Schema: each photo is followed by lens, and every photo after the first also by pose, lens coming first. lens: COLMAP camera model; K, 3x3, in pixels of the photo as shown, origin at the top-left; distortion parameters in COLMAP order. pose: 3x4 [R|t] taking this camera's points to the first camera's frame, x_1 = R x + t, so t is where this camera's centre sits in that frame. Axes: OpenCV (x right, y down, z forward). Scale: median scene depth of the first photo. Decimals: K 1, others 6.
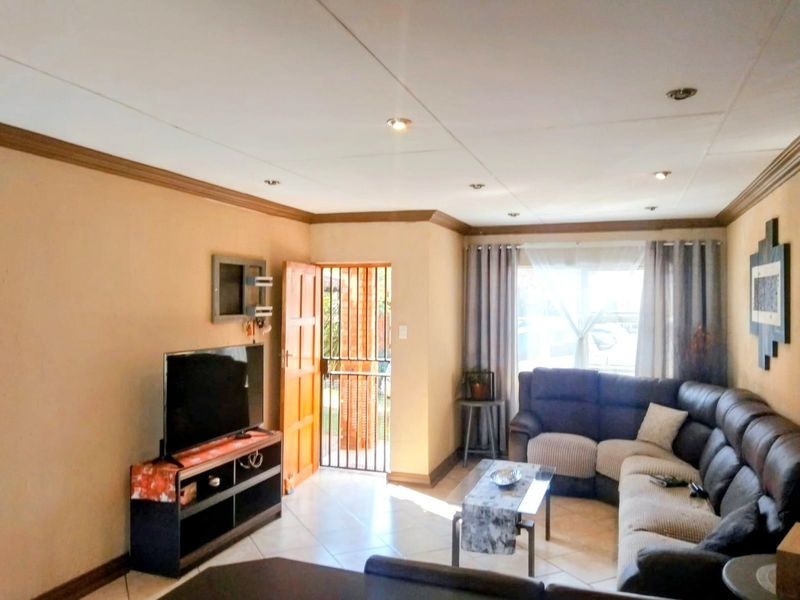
lens RADIAL K [[628.2, 0, 393.7], [0, 628.2, 307.4], [0, 0, 1]] dist [-0.010565, -0.009461]
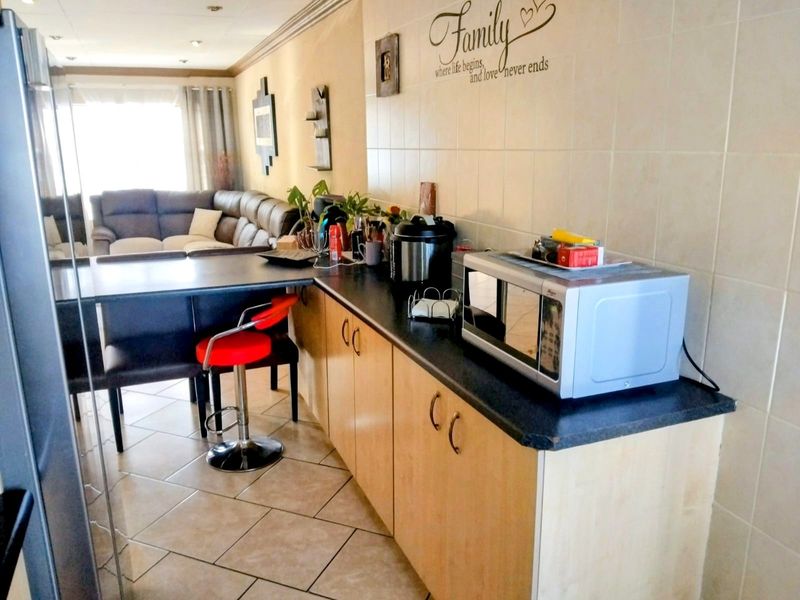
lens RADIAL K [[628.2, 0, 403.4], [0, 628.2, 305.9], [0, 0, 1]] dist [-0.010565, -0.009461]
pose [[0.732183, -0.182607, 0.656173, -0.215201], [0.016842, 0.967950, 0.250579, 0.021085], [-0.680900, -0.172419, 0.711792, -0.358664]]
